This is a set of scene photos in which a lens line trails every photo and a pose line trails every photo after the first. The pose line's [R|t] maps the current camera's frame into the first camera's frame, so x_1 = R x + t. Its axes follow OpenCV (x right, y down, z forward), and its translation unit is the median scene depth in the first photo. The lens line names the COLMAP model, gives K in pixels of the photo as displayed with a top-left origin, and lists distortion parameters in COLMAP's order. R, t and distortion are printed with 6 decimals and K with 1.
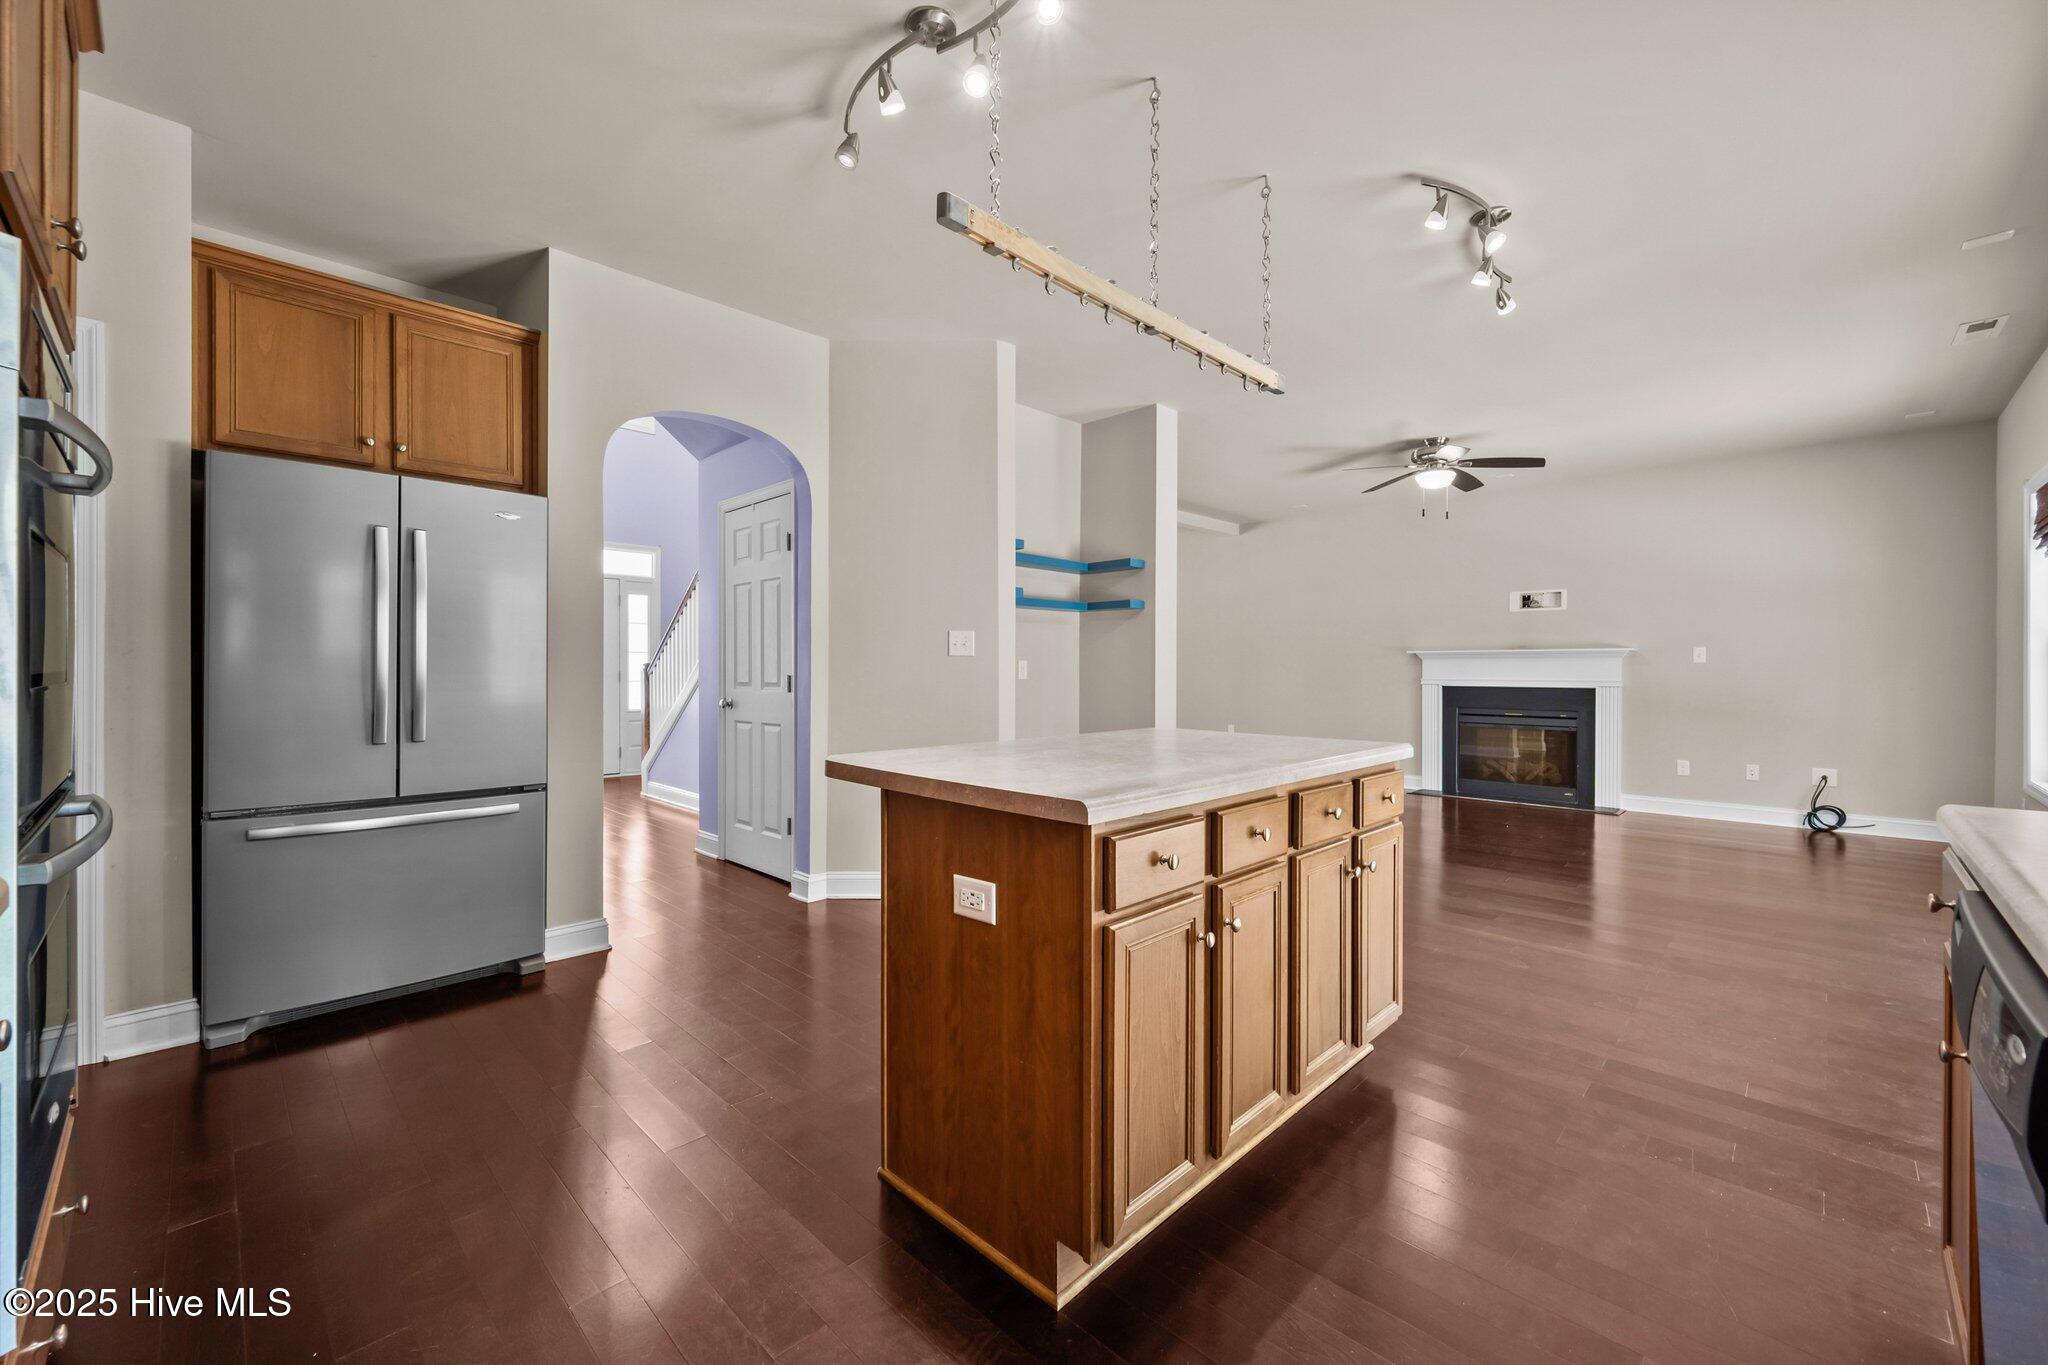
lens RADIAL K [[808.3, 0, 1044.1], [0, 808.3, 668.3], [0, 0, 1]] dist [0.000719, -0.000782]
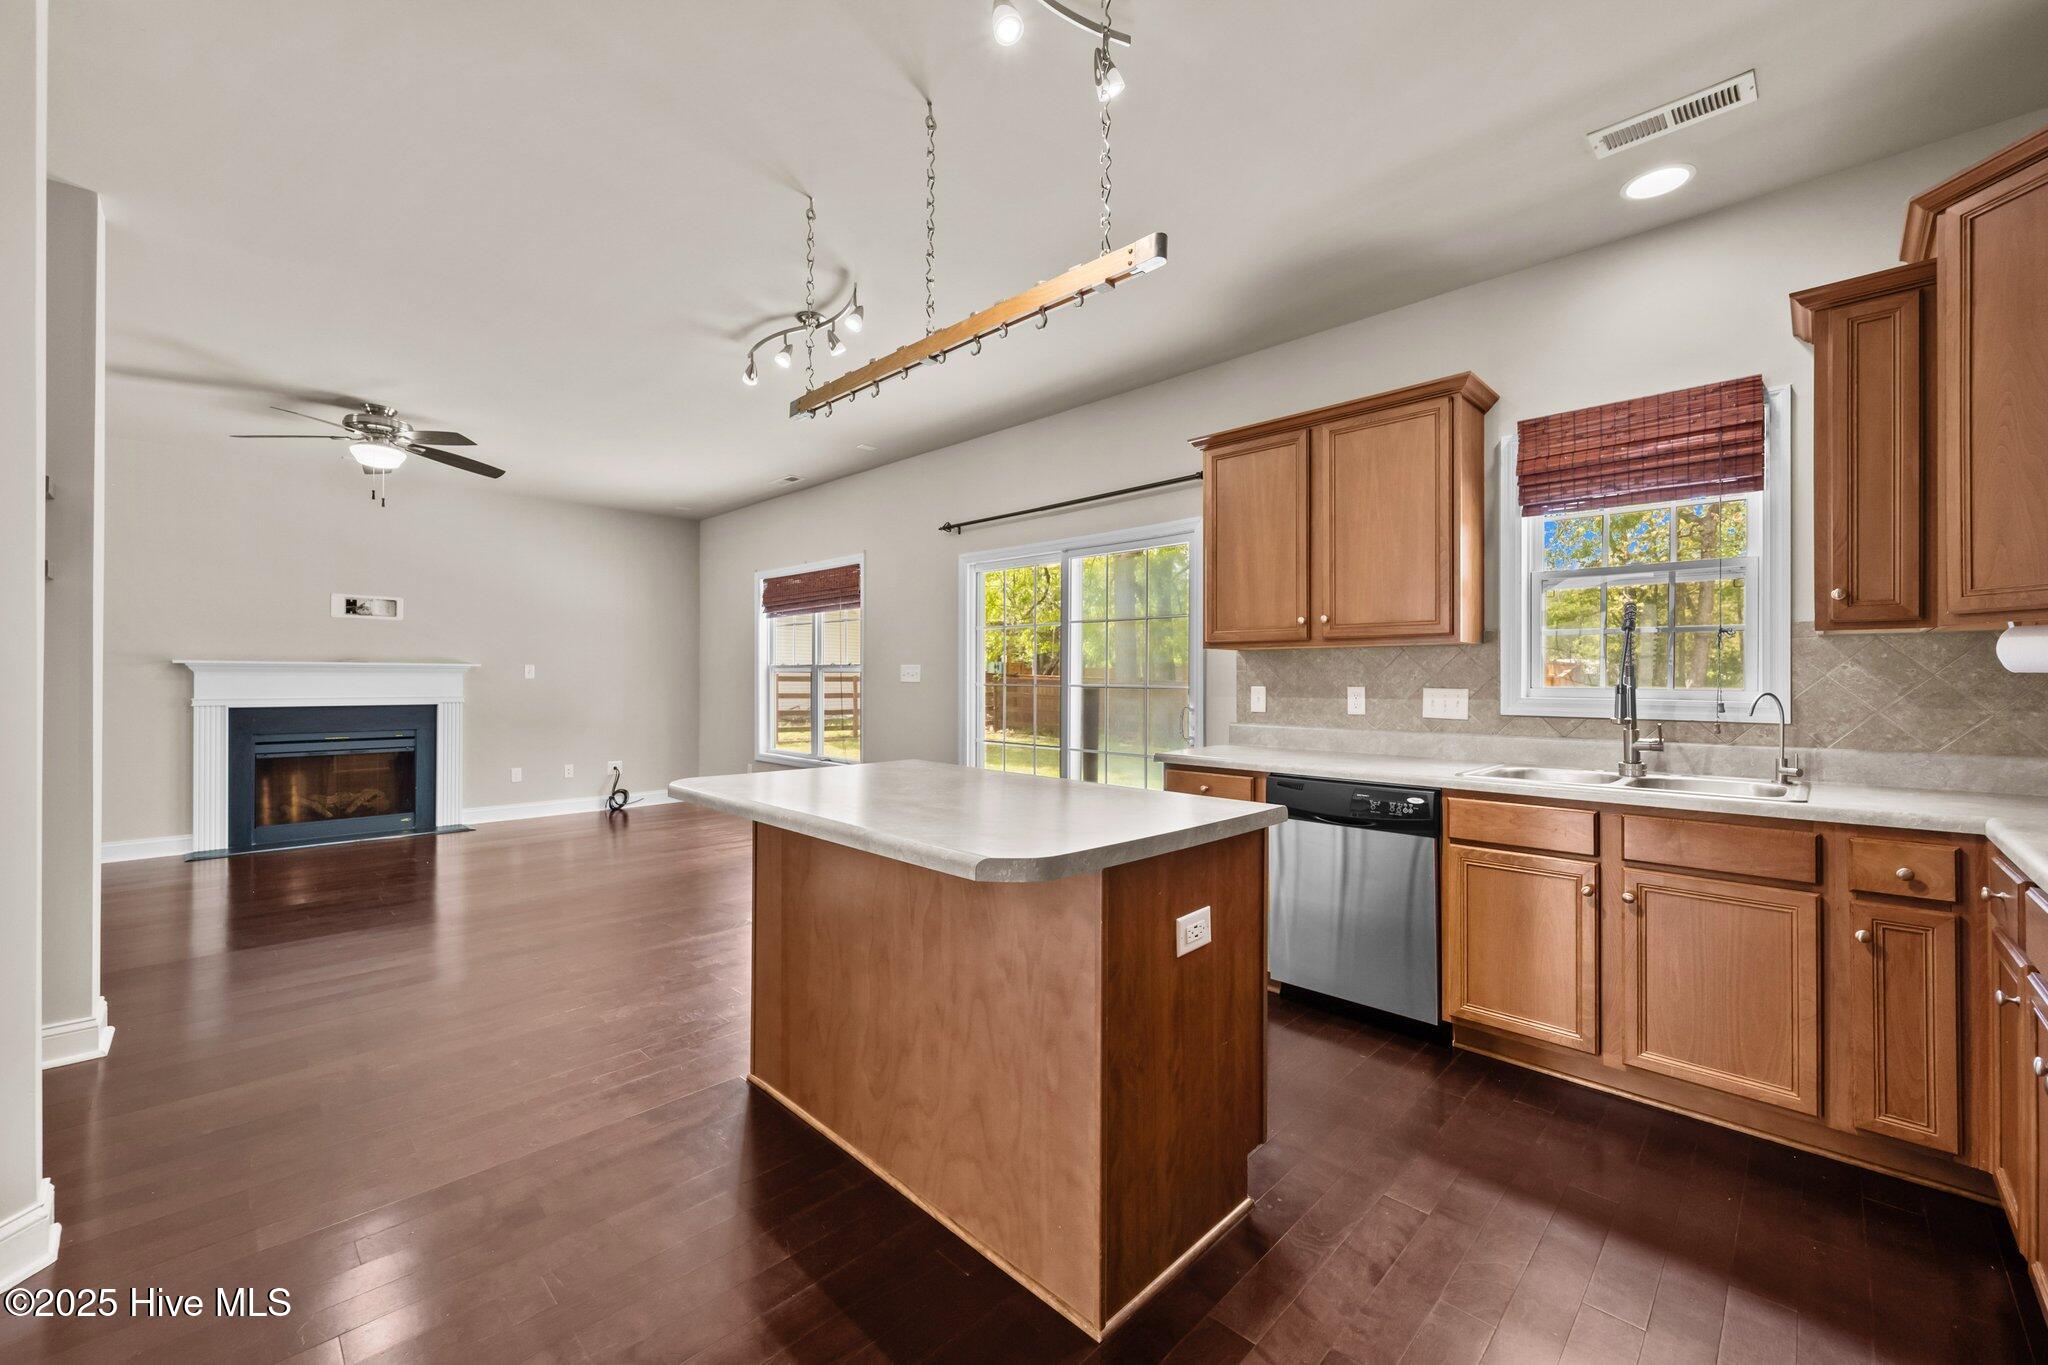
lens RADIAL K [[808.3, 0, 1023.9], [0, 808.3, 665.6], [0, 0, 1]] dist [0.000719, -0.000782]
pose [[0.009879, 0.013291, 0.999863, -0.295070], [-0.004644, 0.999901, -0.013245, -0.013084], [-0.999940, -0.004513, 0.009940, 0.307853]]
